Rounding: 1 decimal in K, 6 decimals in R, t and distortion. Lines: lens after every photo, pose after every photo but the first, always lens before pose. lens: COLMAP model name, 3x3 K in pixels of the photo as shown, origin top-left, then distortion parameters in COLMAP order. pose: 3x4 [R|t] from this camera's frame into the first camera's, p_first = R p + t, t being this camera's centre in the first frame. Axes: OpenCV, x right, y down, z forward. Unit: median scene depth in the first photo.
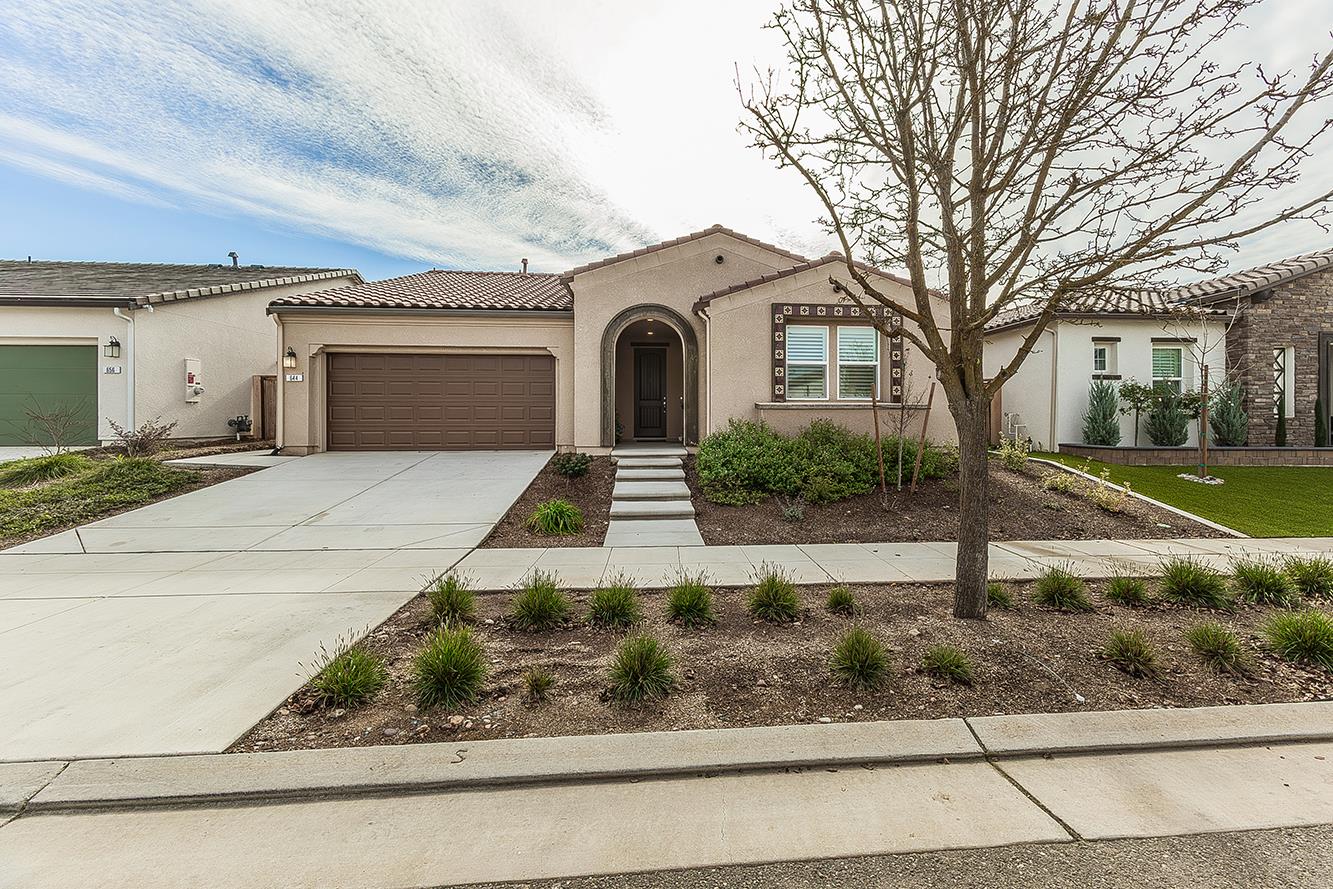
lens RADIAL K [[570.8, 0, 711.5], [0, 570.8, 422.0], [0, 0, 1]] dist [0.007517, -0.002295]
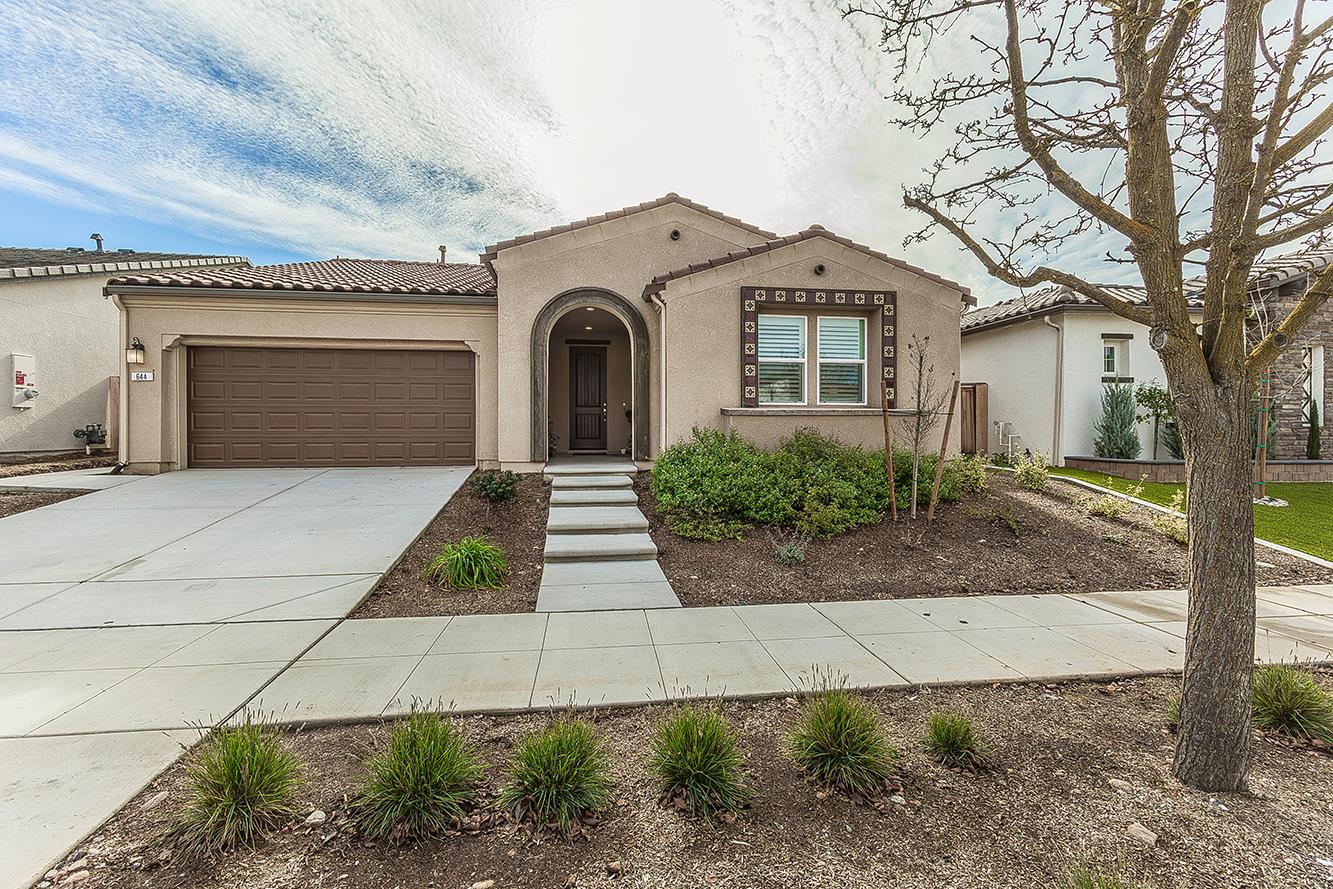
lens RADIAL K [[570.8, 0, 662.8], [0, 570.8, 433.8], [0, 0, 1]] dist [0.007517, -0.002295]
pose [[0.999296, -0.000853, 0.037506, -0.036285], [0.000774, 0.999997, 0.002113, 0.001226], [-0.037508, -0.002083, 0.999294, 0.178907]]
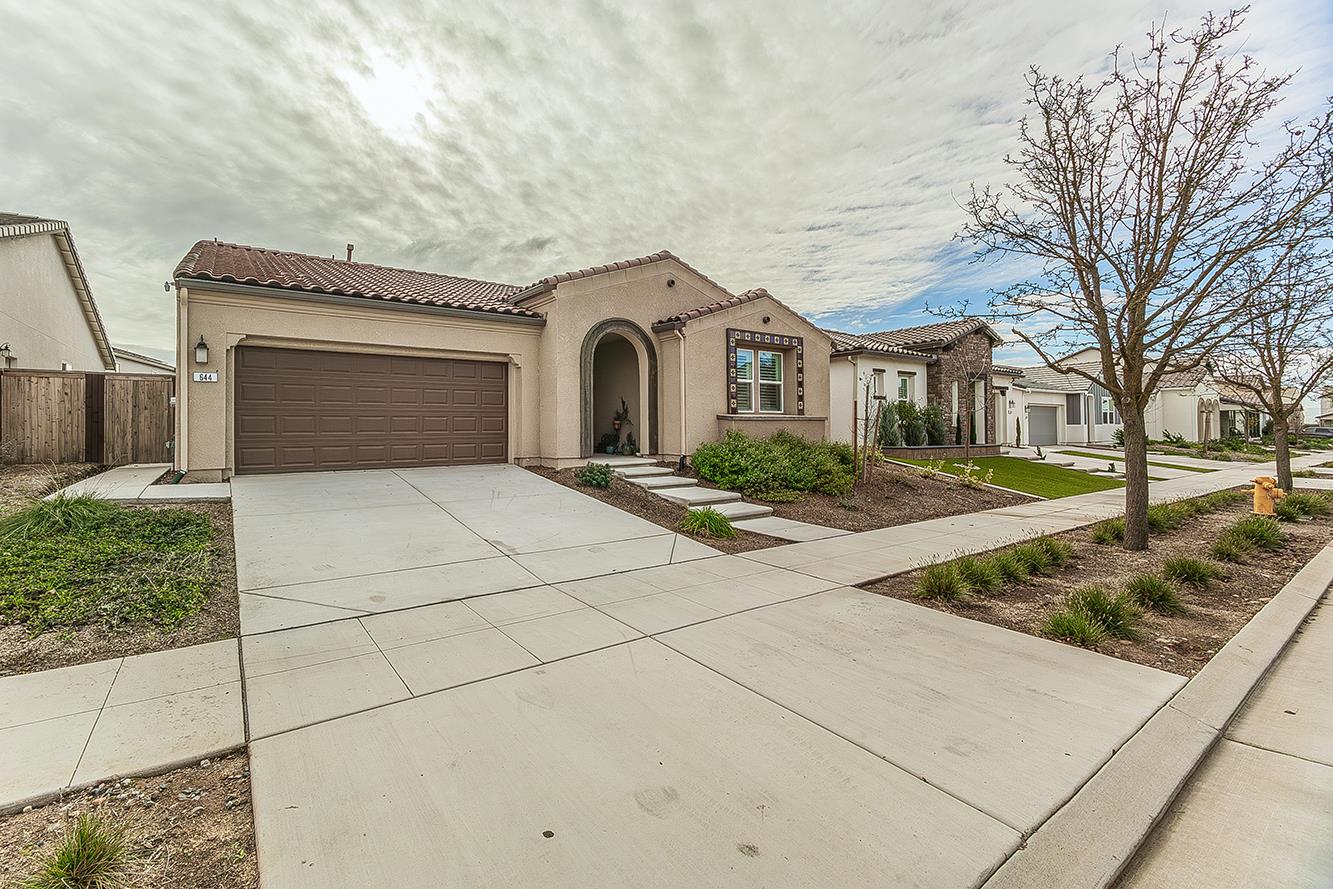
lens RADIAL K [[570.8, 0, 611.1], [0, 570.8, 428.1], [0, 0, 1]] dist [0.007517, -0.002295]
pose [[0.879378, -0.005326, 0.476095, -0.627787], [0.009749, 0.999929, -0.006821, -0.000834], [-0.476025, 0.010640, 0.879368, 0.097677]]
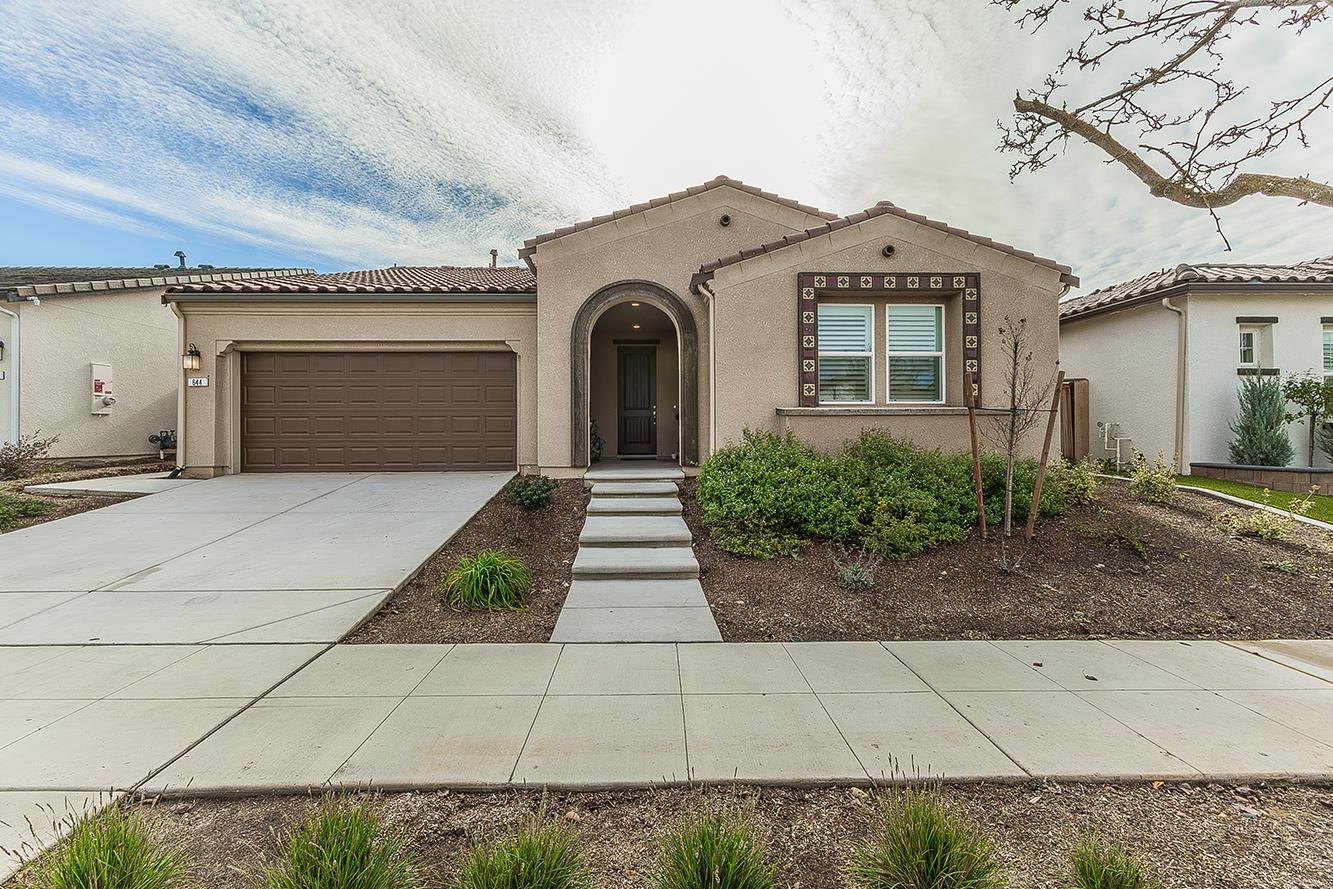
lens RADIAL K [[570.8, 0, 659.4], [0, 570.8, 432.9], [0, 0, 1]] dist [0.007517, -0.002295]
pose [[0.997233, -0.004117, -0.074221, -0.018430], [0.003381, 0.999944, -0.010044, 0.005099], [0.074258, 0.009765, 0.997191, 0.244830]]
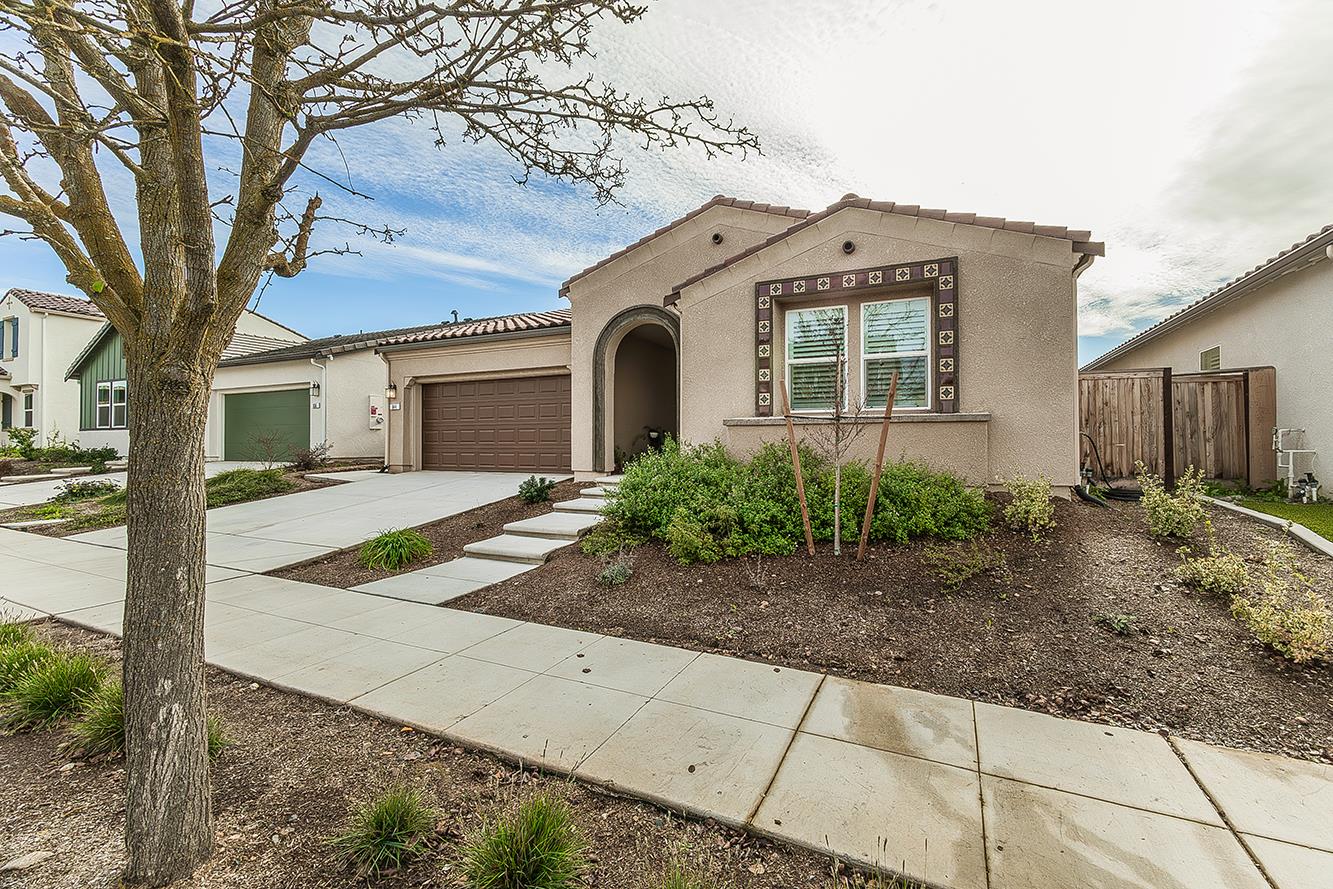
lens RADIAL K [[570.8, 0, 690.1], [0, 570.8, 437.0], [0, 0, 1]] dist [0.007517, -0.002295]
pose [[0.856158, -0.007084, -0.516666, 0.400458], [-0.004352, 0.999772, -0.020921, 0.006945], [0.516696, 0.020160, 0.855931, 0.316052]]
